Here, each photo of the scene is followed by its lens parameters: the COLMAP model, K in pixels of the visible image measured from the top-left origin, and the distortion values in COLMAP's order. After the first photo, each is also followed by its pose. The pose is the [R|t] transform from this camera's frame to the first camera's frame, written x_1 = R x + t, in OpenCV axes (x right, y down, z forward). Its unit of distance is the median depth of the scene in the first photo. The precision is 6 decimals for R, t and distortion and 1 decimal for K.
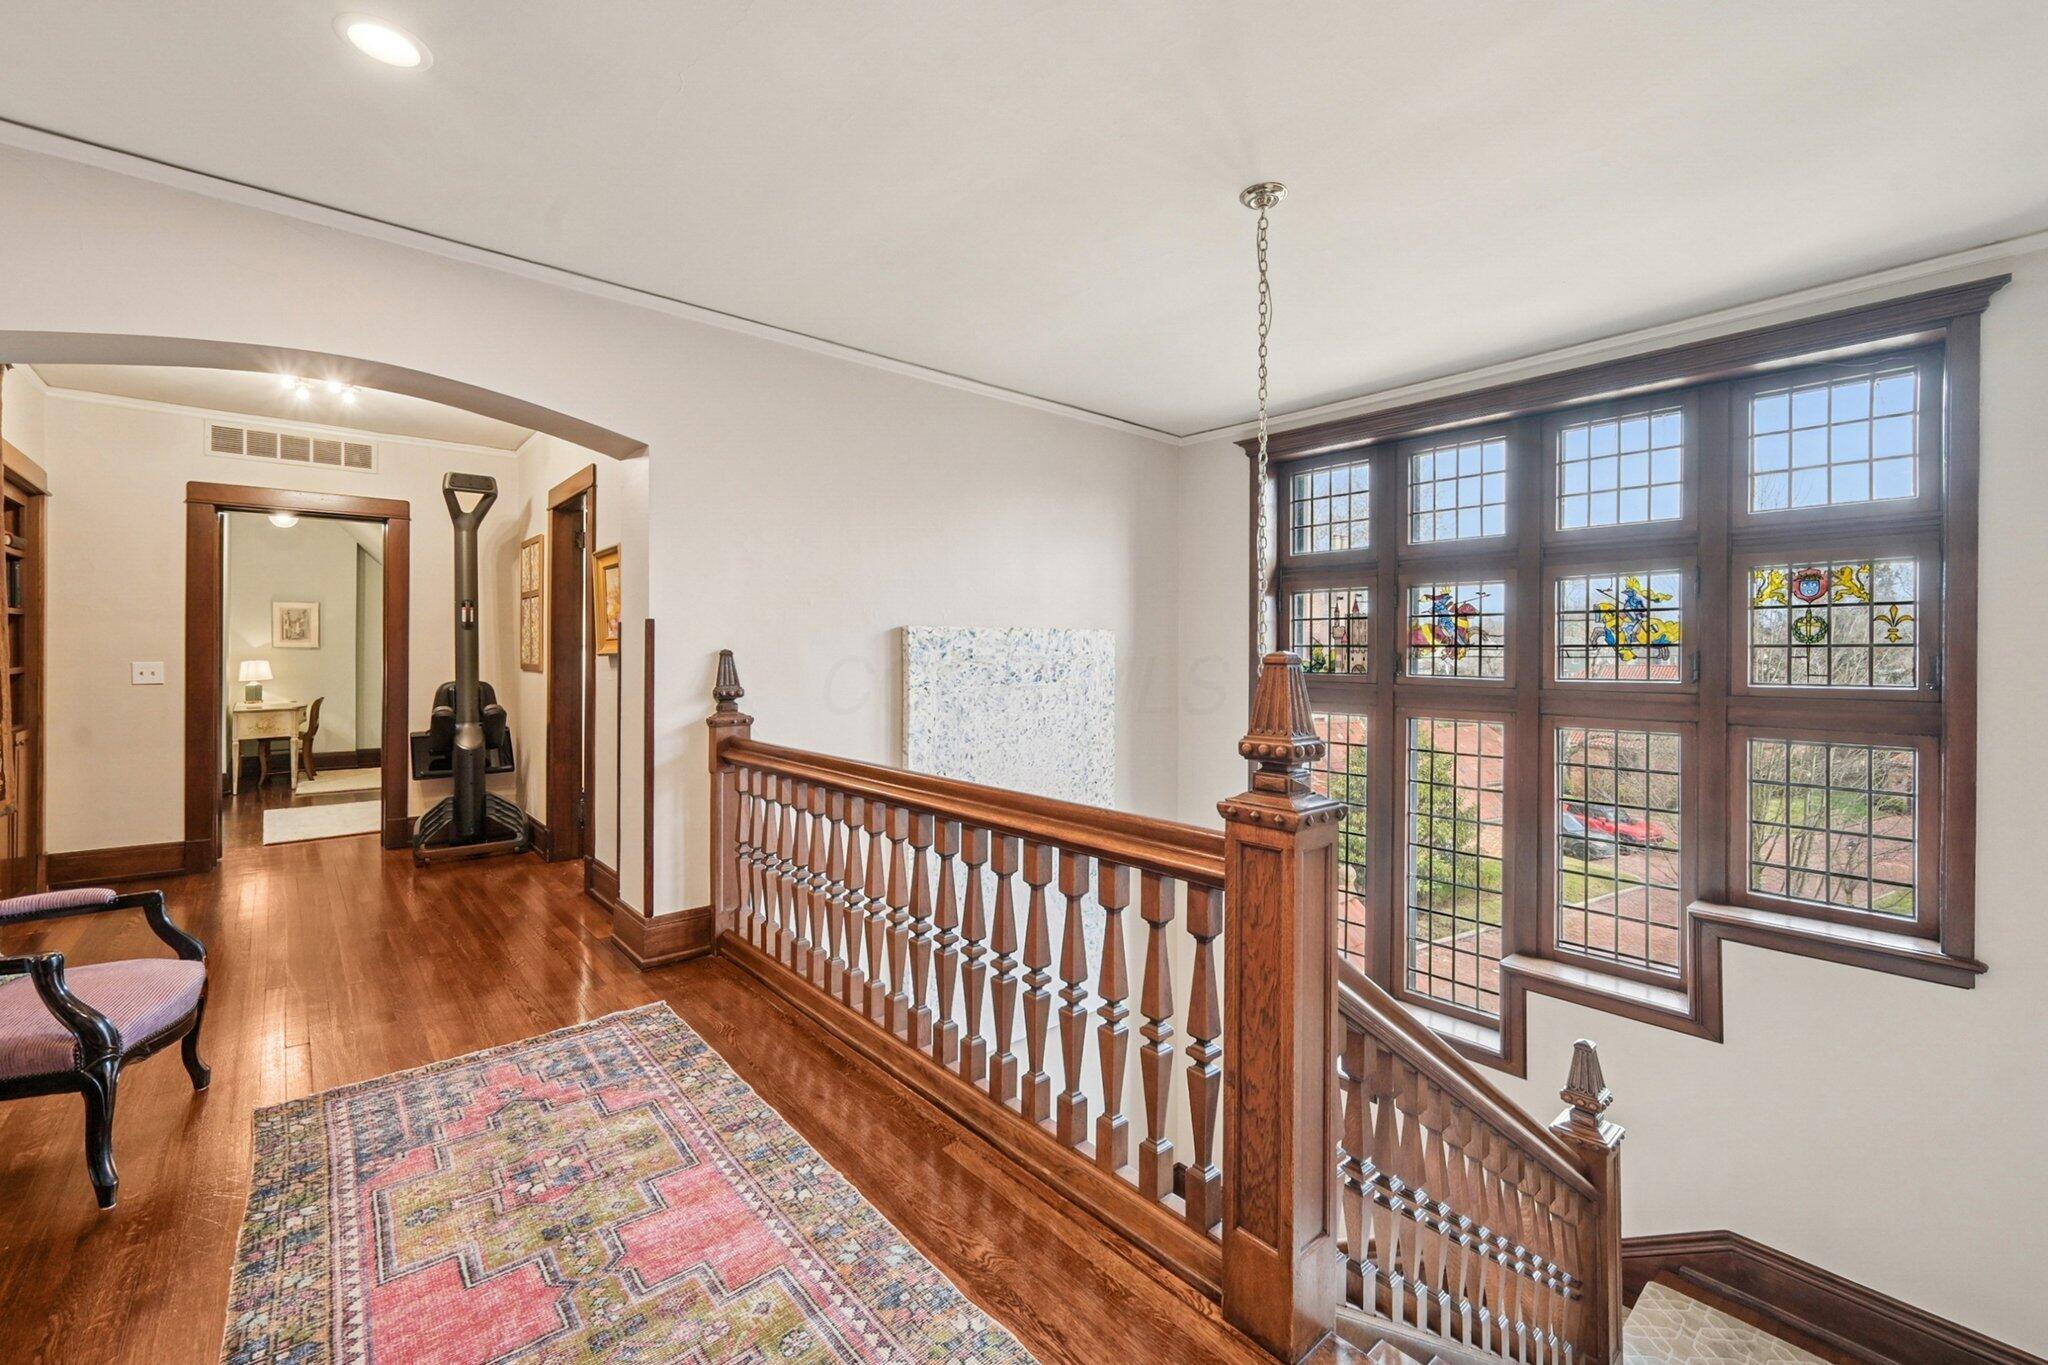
lens RADIAL K [[839.2, 0, 999.3], [0, 839.2, 639.1], [0, 0, 1]] dist [0.001668, 0.000110]
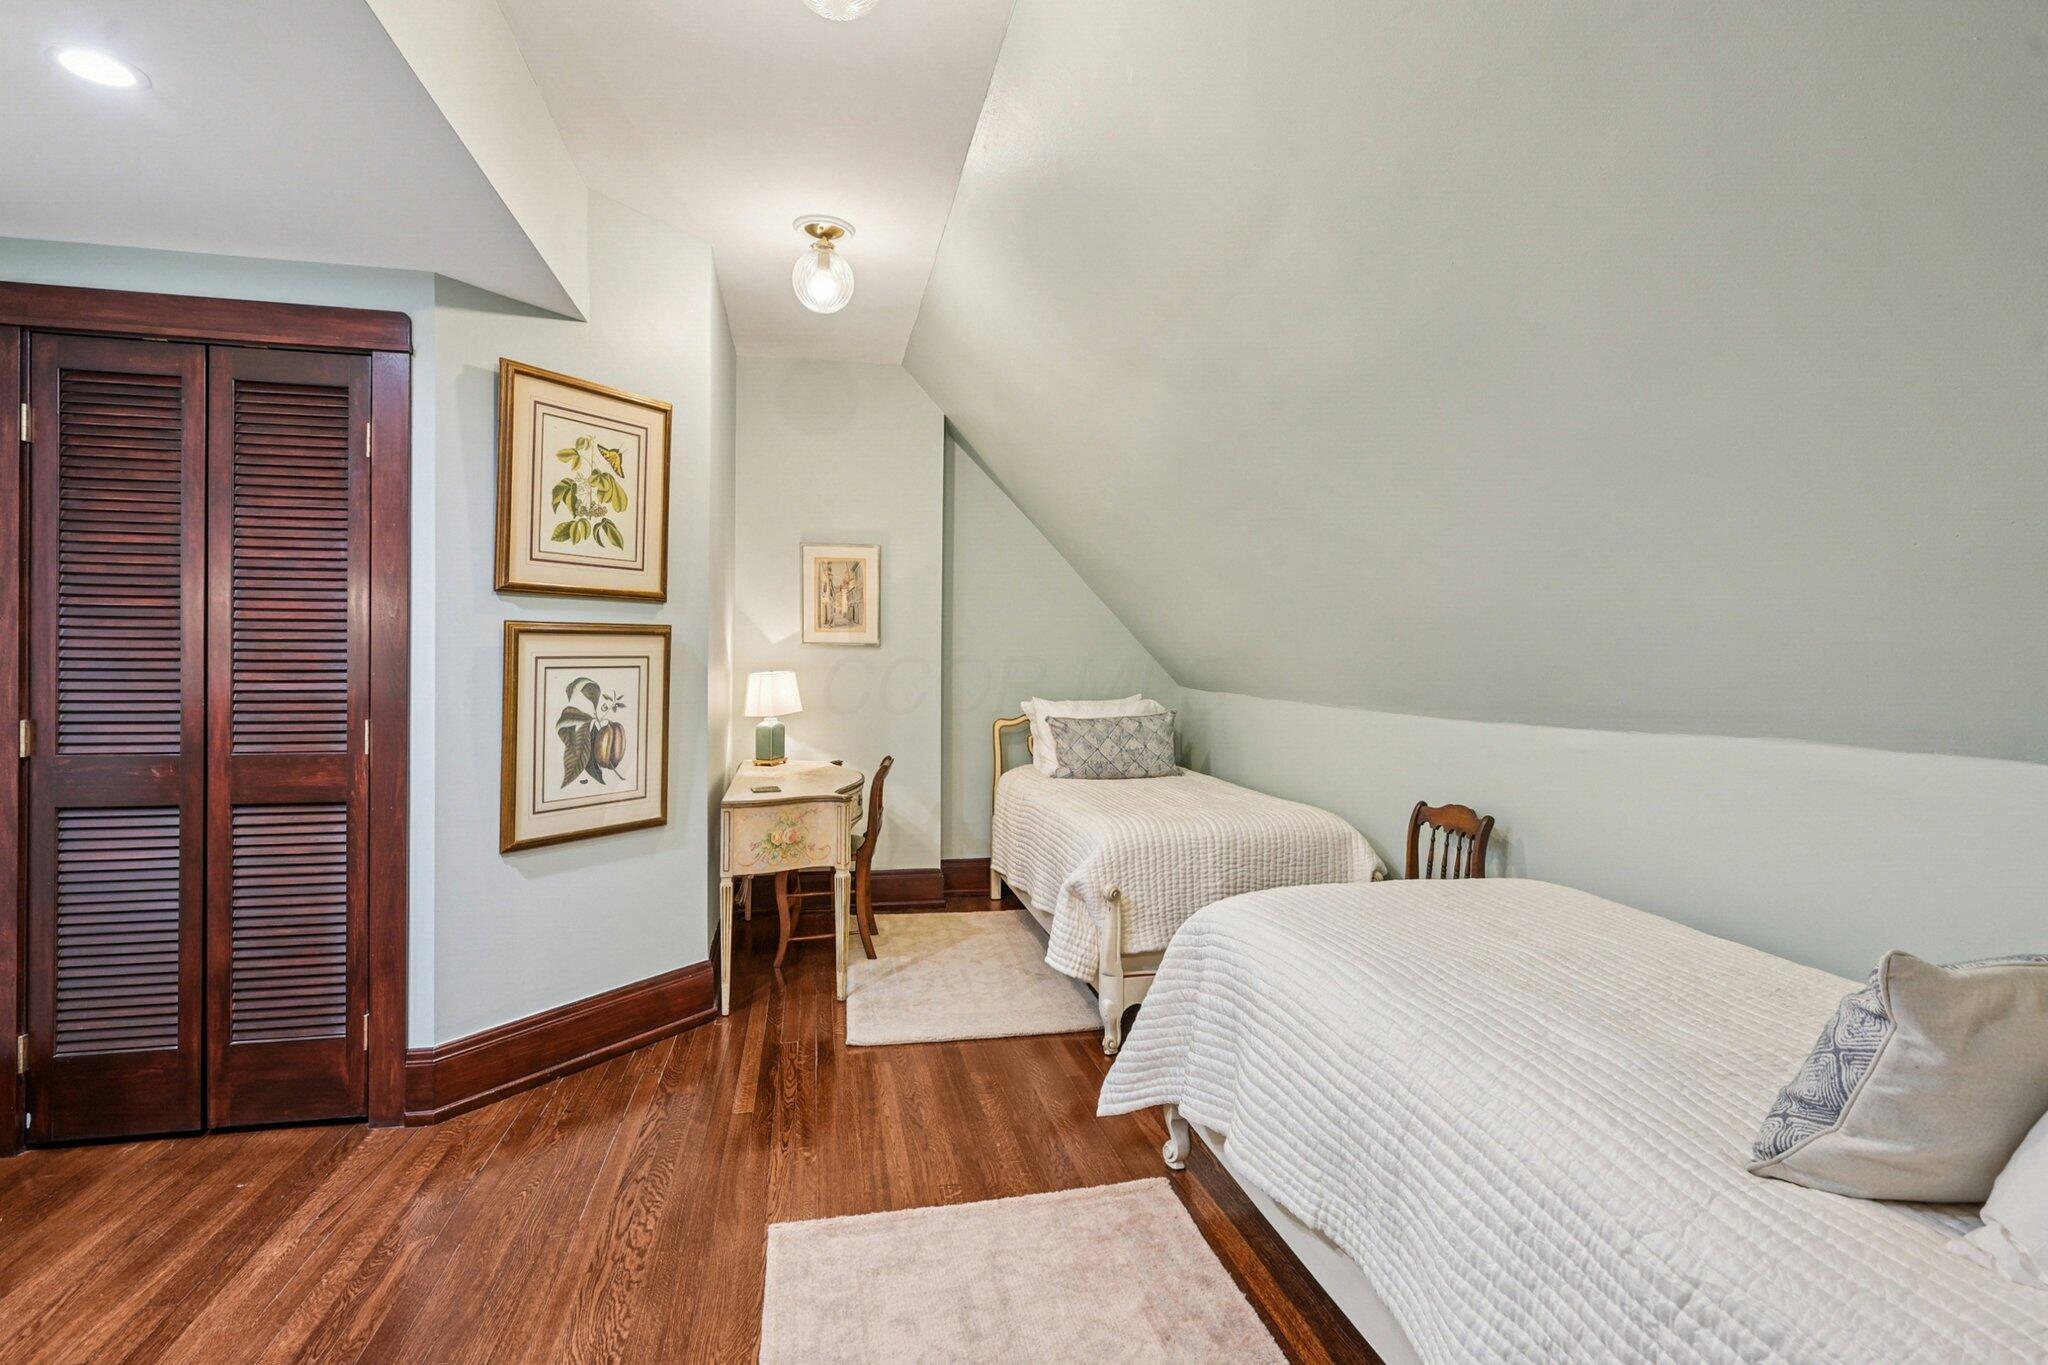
lens RADIAL K [[943.2, 0, 1024.8], [0, 943.2, 671.7], [0, 0, 1]] dist [-0.001513, -0.000014]
pose [[0.881281, 0.013560, -0.472399, -0.516269], [-0.002383, 0.999703, 0.024250, 0.012599], [0.472587, -0.020245, 0.881051, 0.605461]]
